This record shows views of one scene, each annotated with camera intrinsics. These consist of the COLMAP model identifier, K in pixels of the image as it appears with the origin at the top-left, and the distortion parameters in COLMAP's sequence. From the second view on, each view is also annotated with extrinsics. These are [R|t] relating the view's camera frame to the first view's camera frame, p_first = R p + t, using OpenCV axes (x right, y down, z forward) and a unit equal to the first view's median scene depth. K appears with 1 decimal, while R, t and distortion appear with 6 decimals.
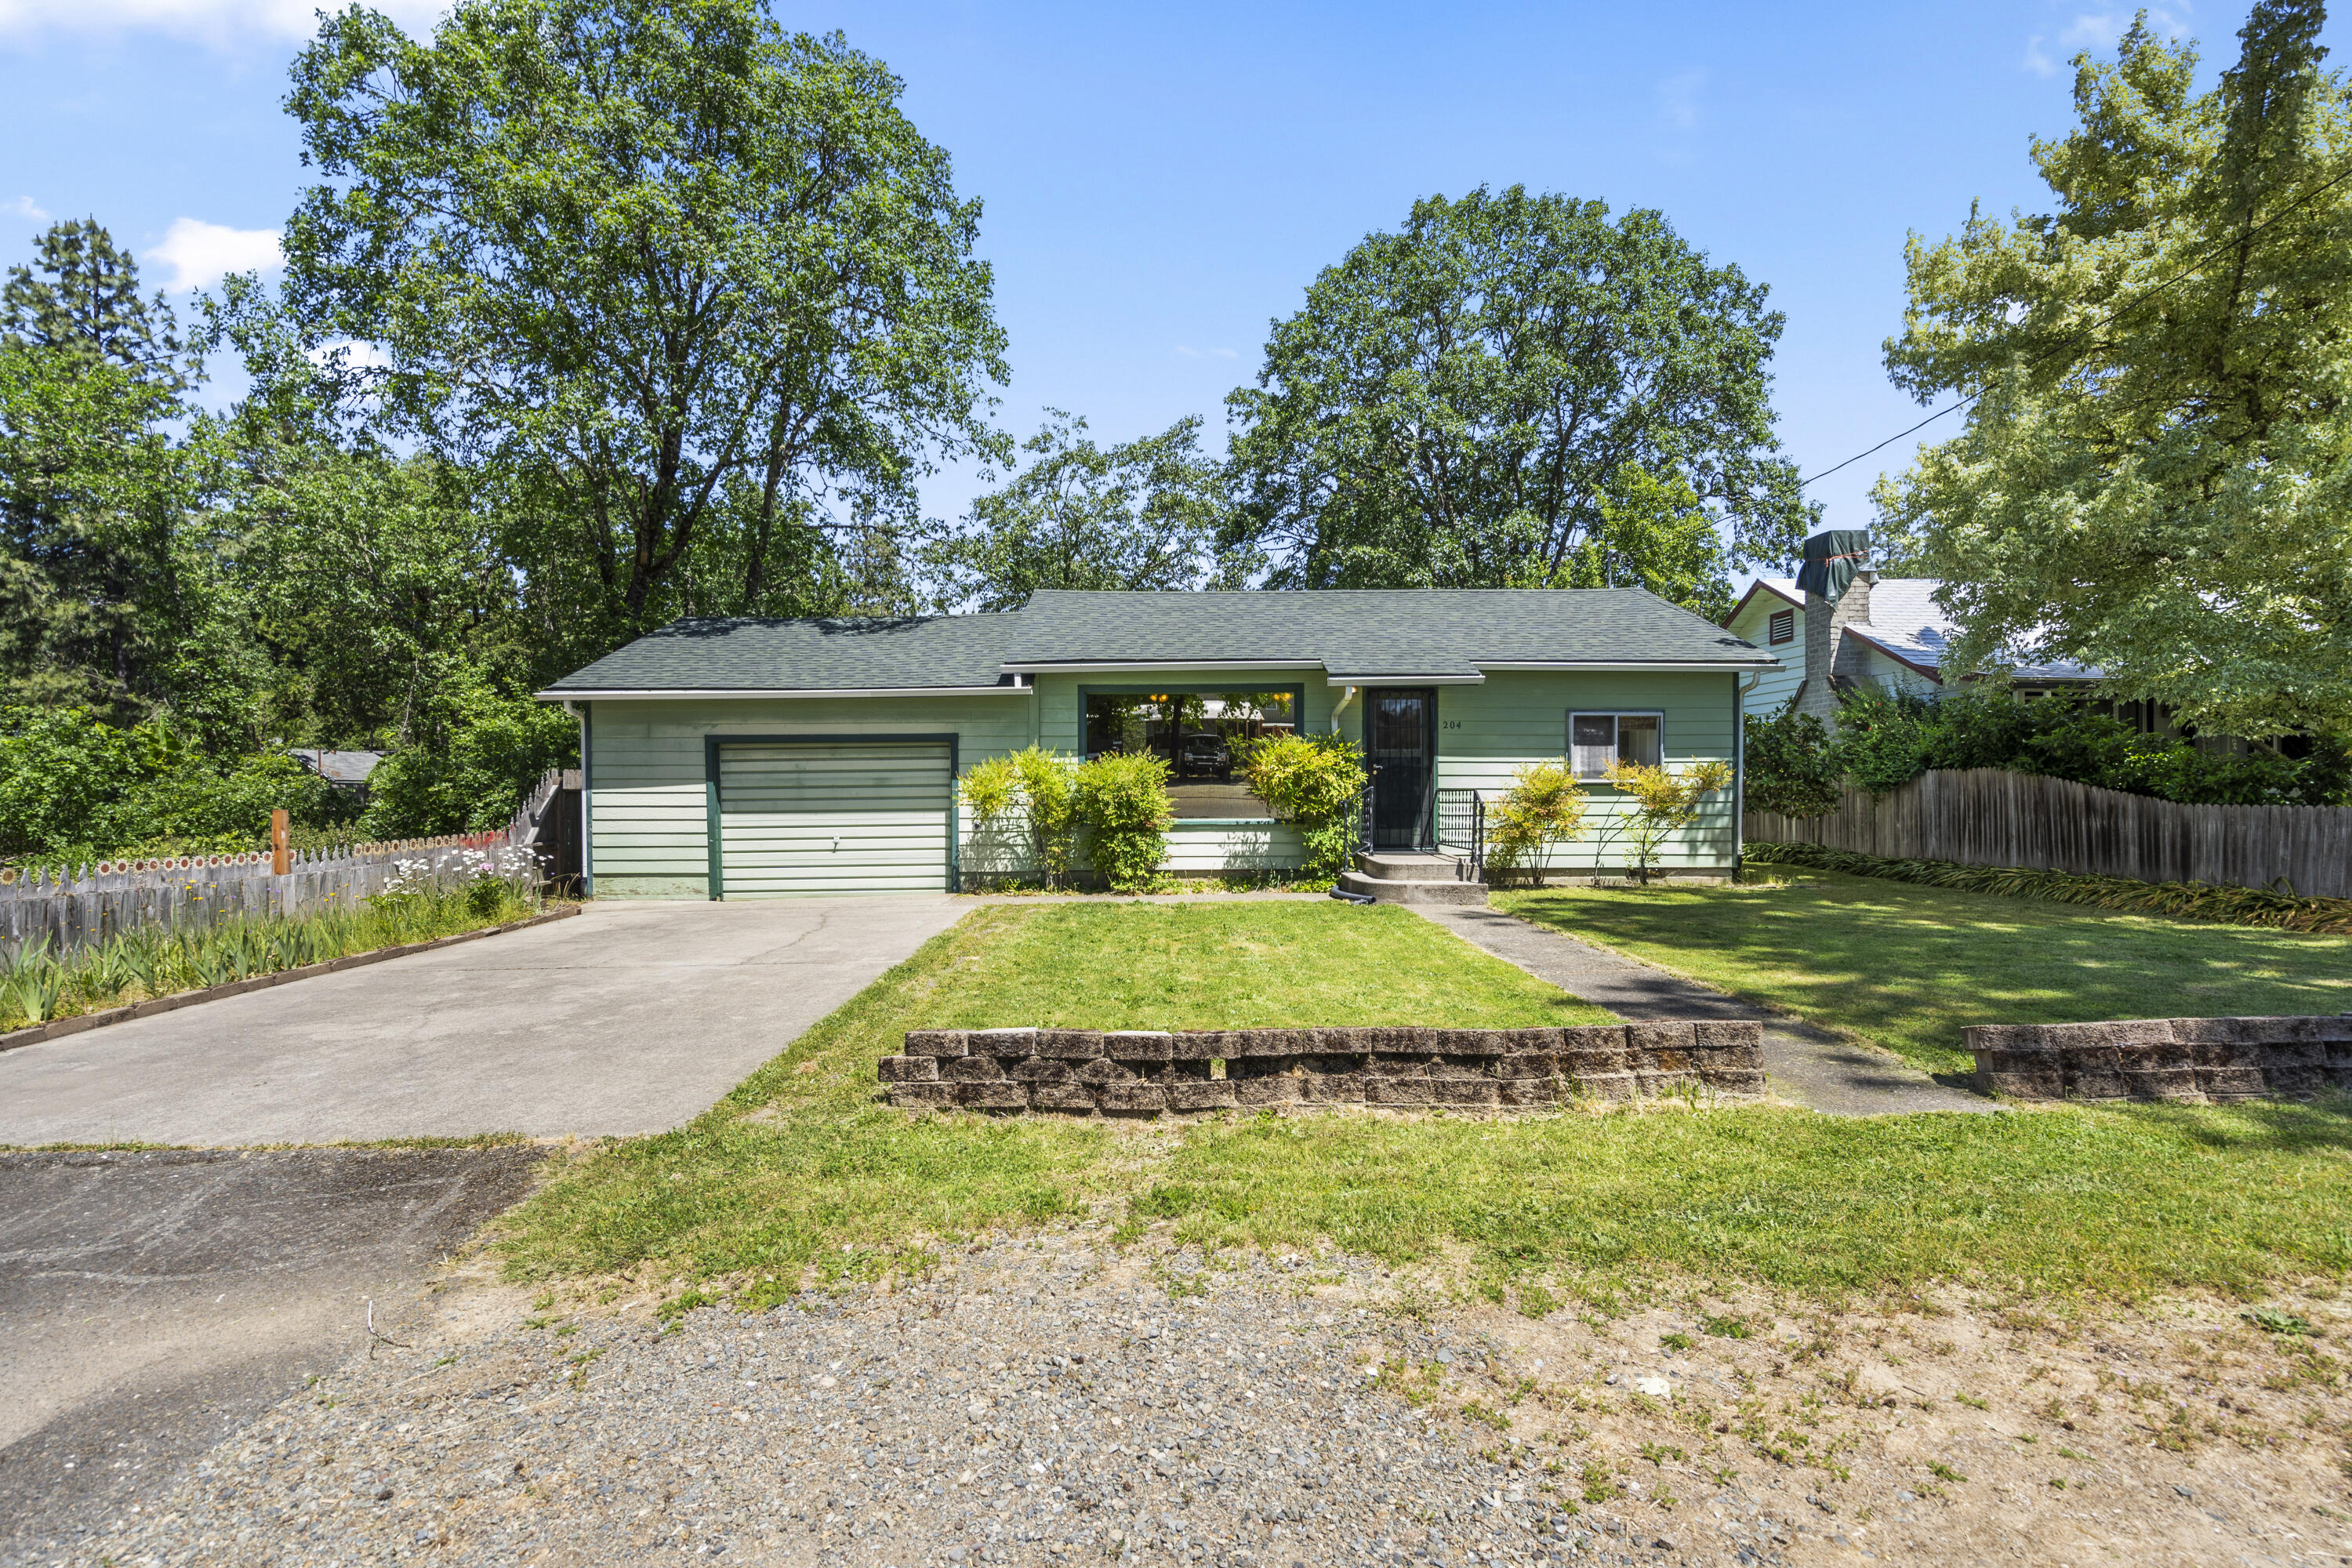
lens RADIAL K [[1075.3, 0, 1166.4], [0, 1075.3, 785.3], [0, 0, 1]] dist [-0.001973, 0.000345]
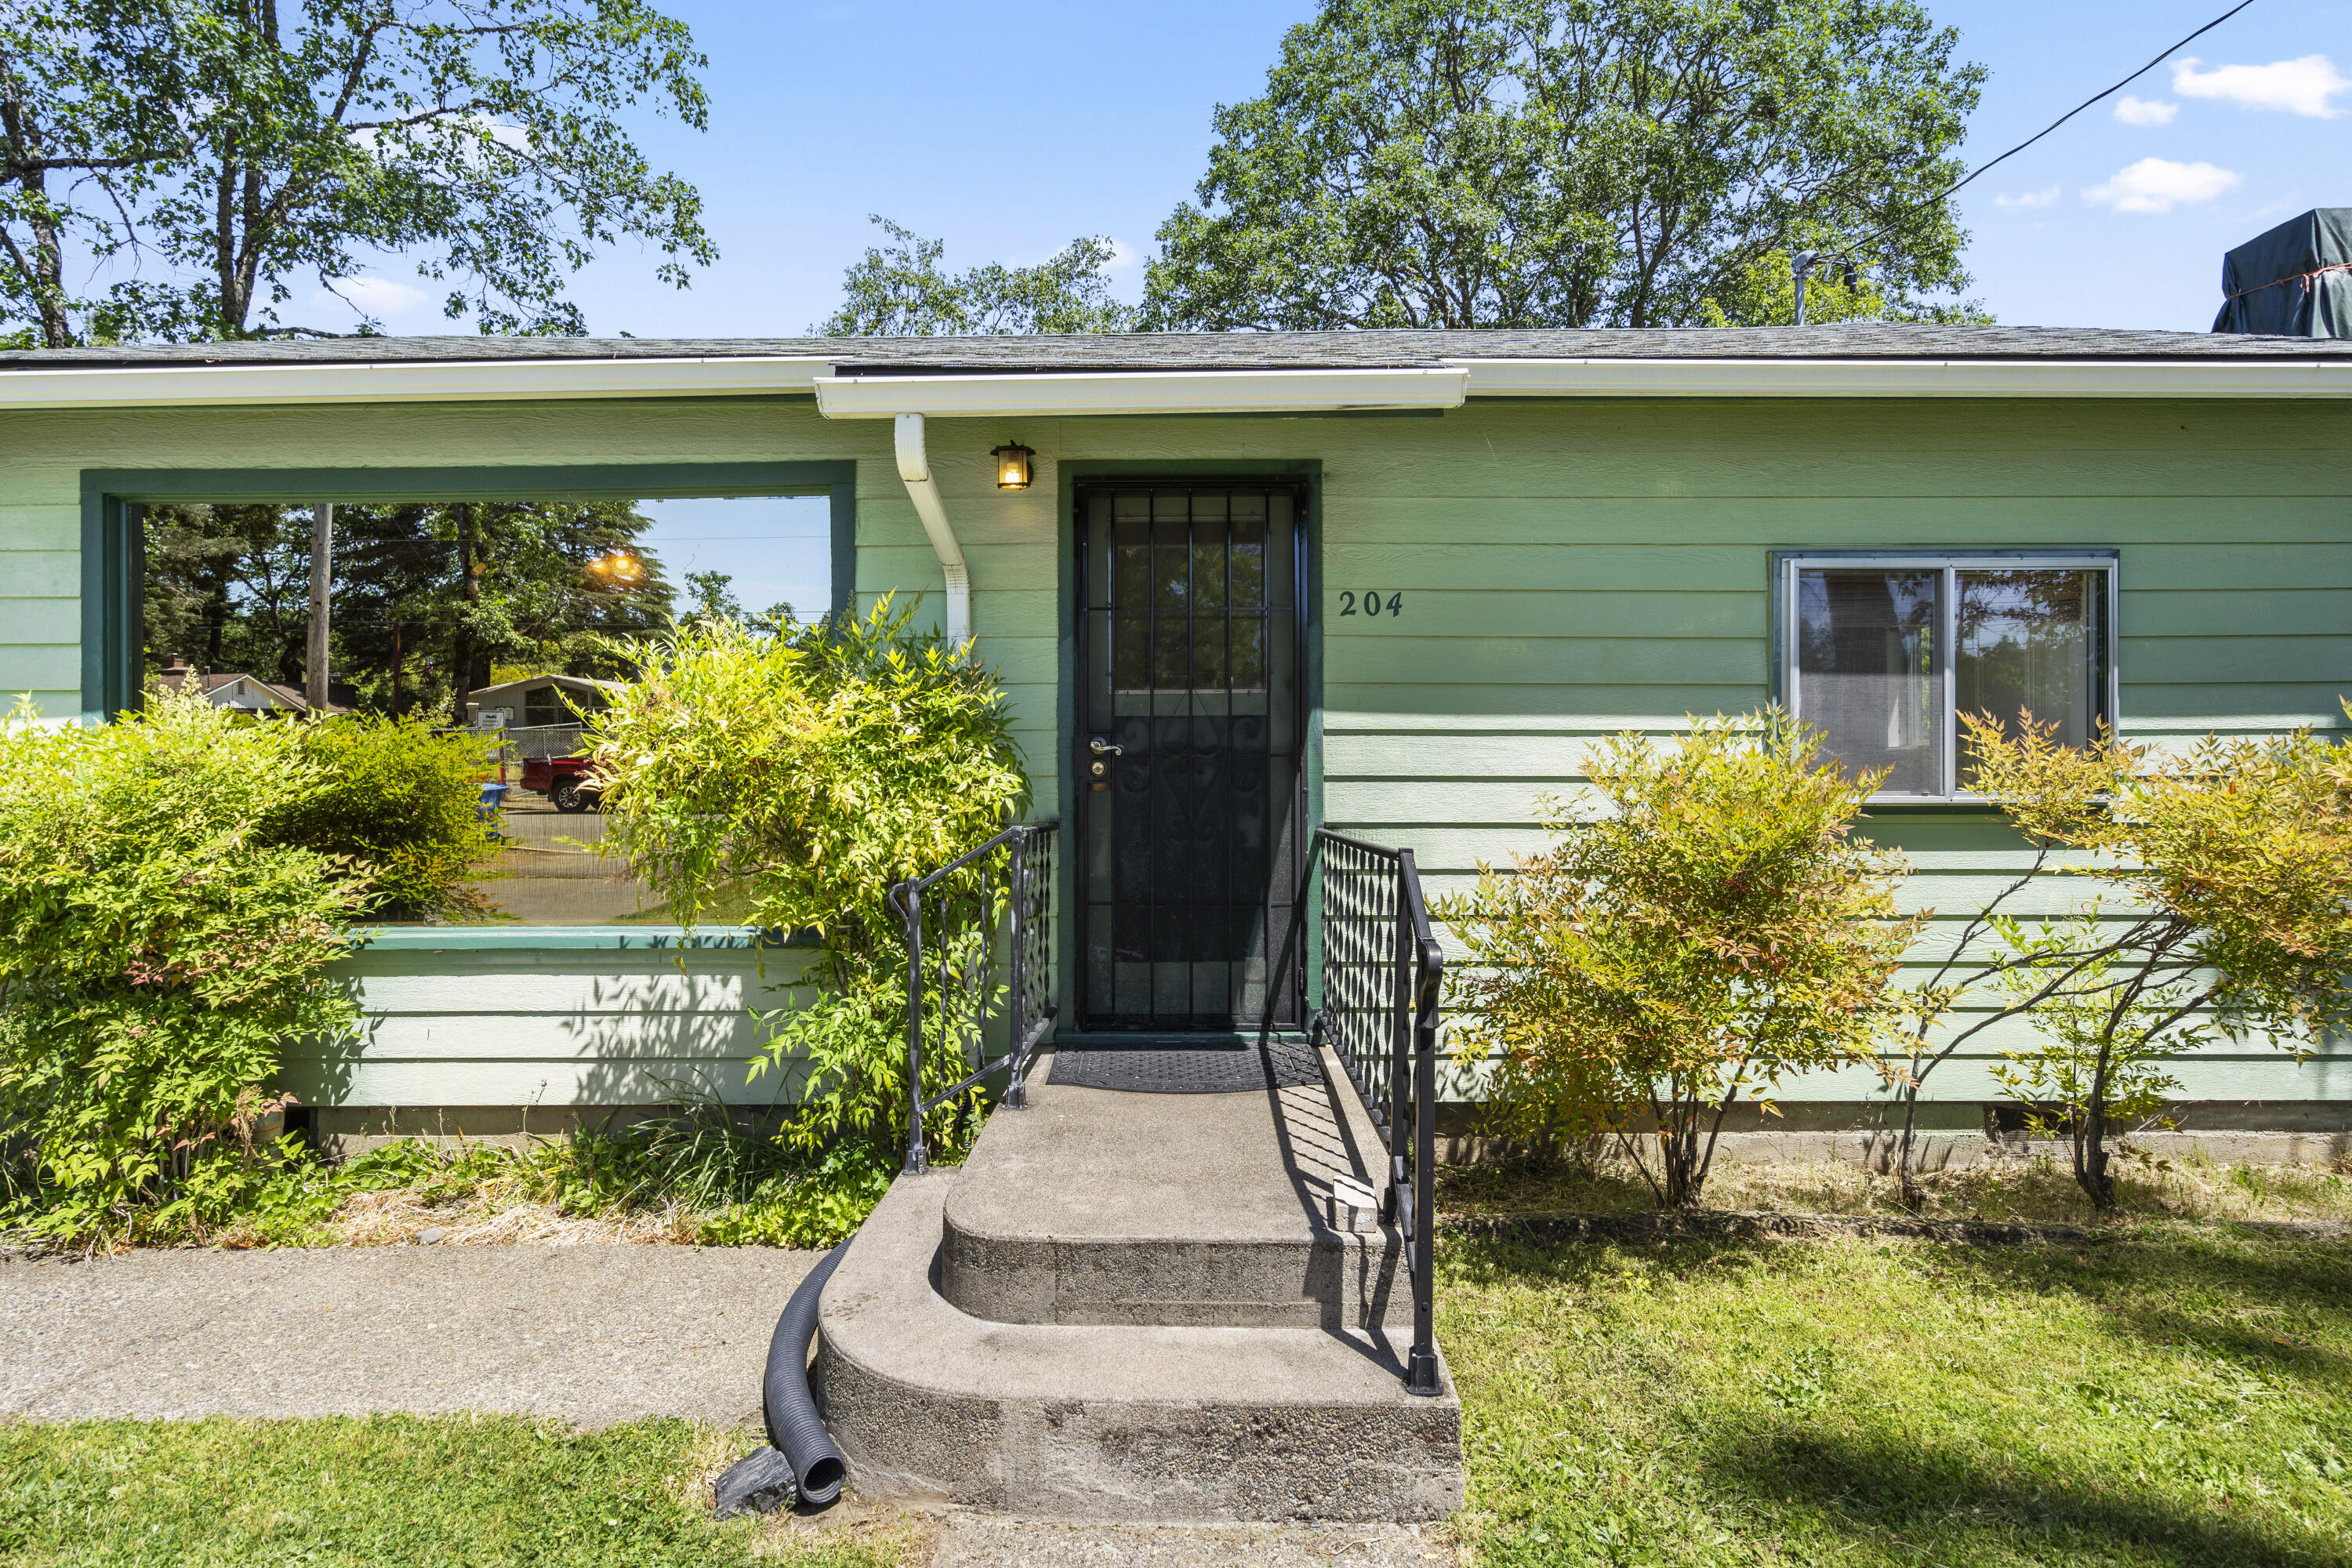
lens RADIAL K [[1155.6, 0, 1182.2], [0, 1155.6, 746.7], [0, 0, 1]] dist [0.002877, -0.000701]
pose [[0.999889, -0.000597, -0.014909, 0.220138], [0.000167, 0.999584, -0.028842, -0.008624], [0.014920, 0.028837, 0.999473, 0.690536]]
